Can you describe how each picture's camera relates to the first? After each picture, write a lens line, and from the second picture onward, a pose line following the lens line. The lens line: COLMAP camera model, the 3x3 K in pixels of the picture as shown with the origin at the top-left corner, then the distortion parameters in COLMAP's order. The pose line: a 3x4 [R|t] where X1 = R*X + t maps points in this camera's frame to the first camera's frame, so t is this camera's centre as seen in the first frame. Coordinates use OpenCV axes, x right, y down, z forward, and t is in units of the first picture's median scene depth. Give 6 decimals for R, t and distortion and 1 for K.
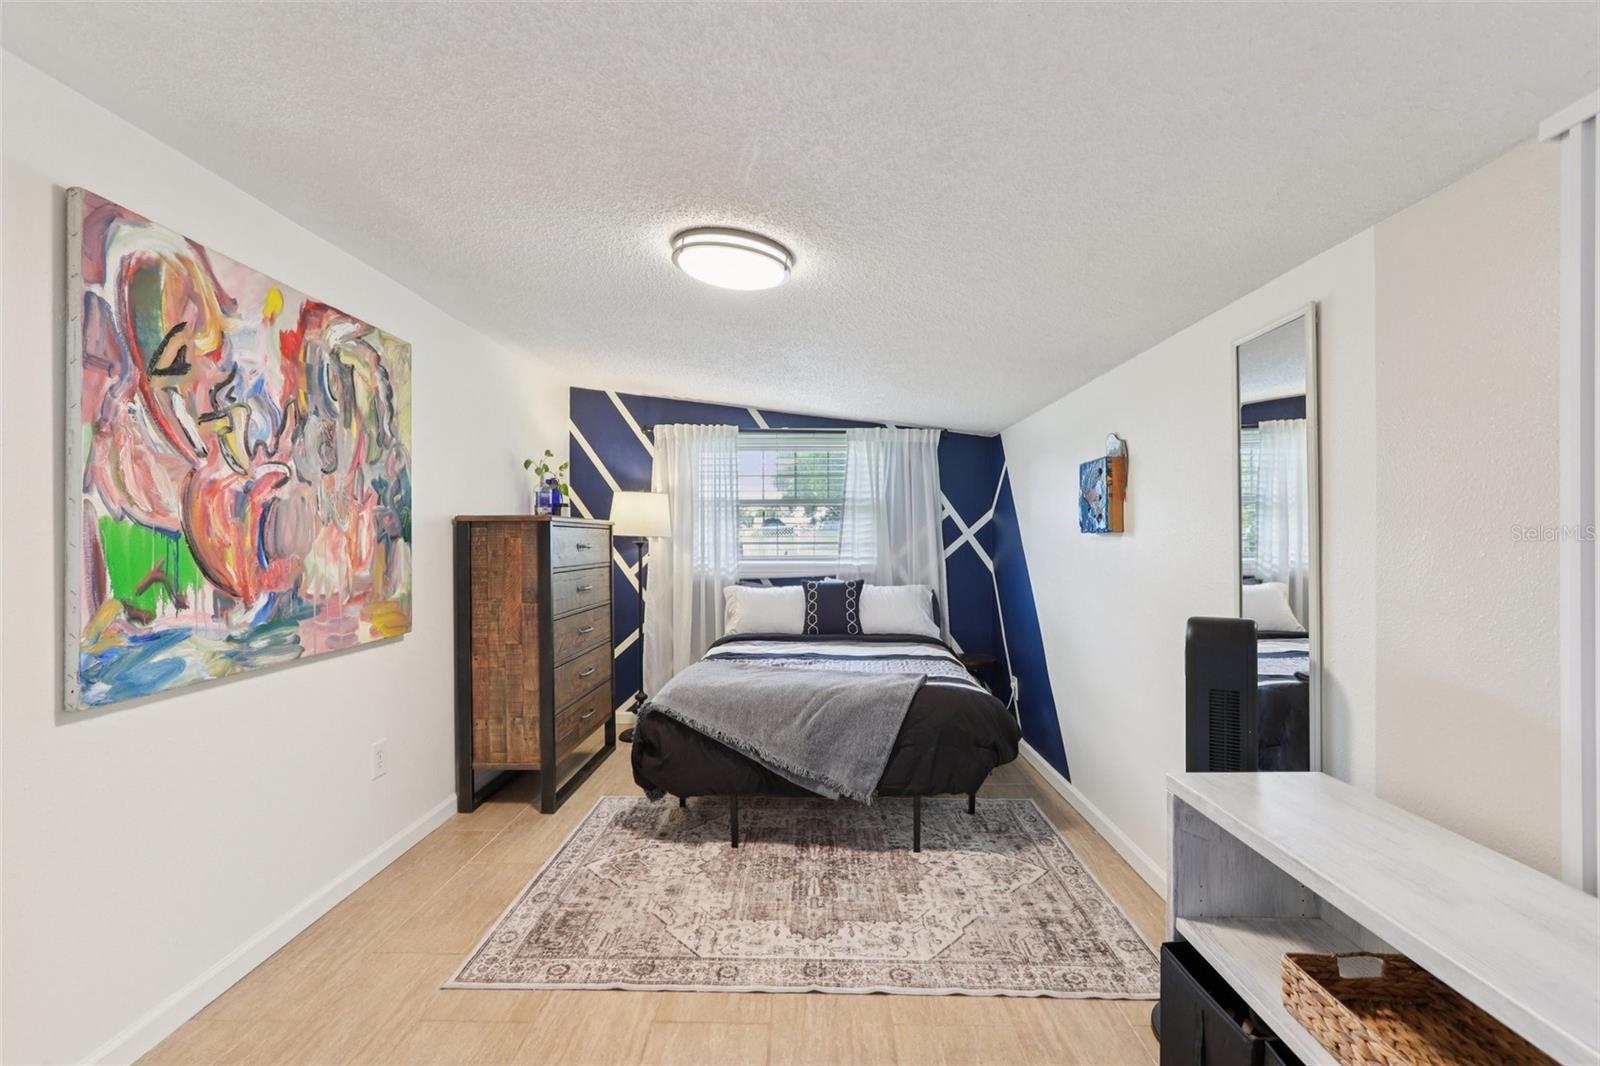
lens RADIAL K [[721.4, 0, 800.0], [0, 721.4, 533.0], [0, 0, 1]] dist [-0.069081, 0.051353]
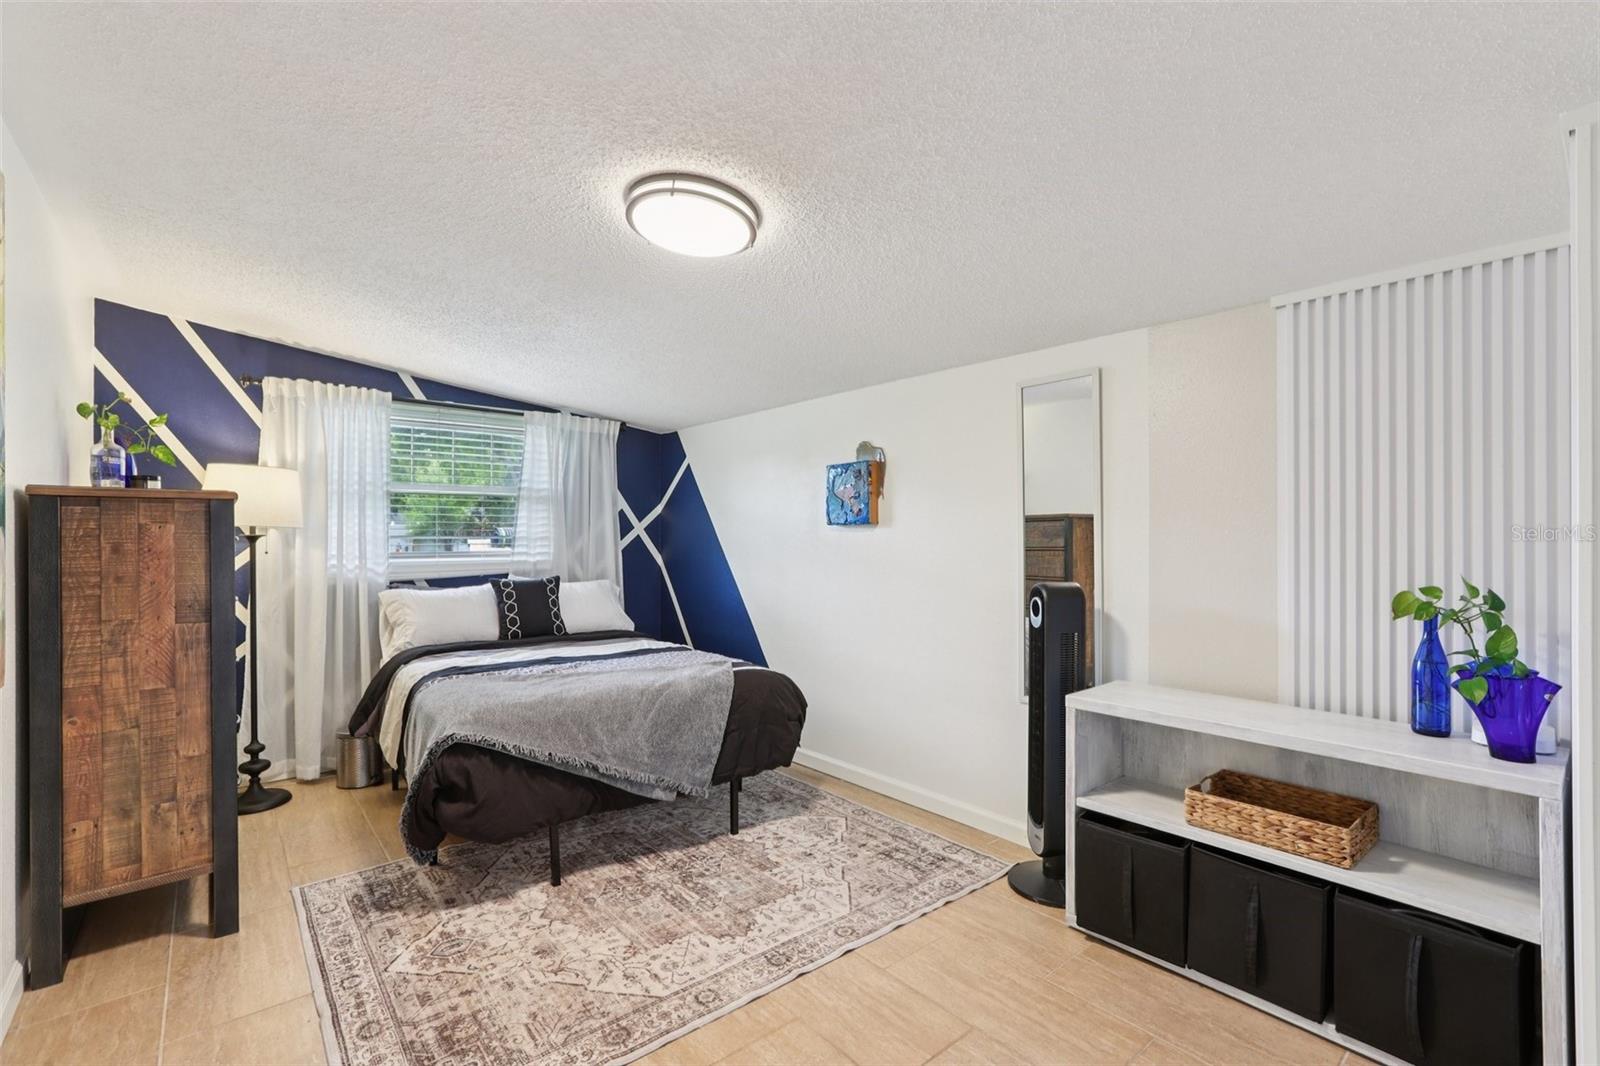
lens RADIAL K [[713.8, 0, 800.0], [0, 713.8, 533.0], [0, 0, 1]] dist [-0.040429, 0.017489]
pose [[0.756037, 0.004267, 0.654515, -0.384111], [-0.003538, 0.999991, -0.002433, 0.014864], [-0.654519, -0.000476, 0.756045, 0.148397]]
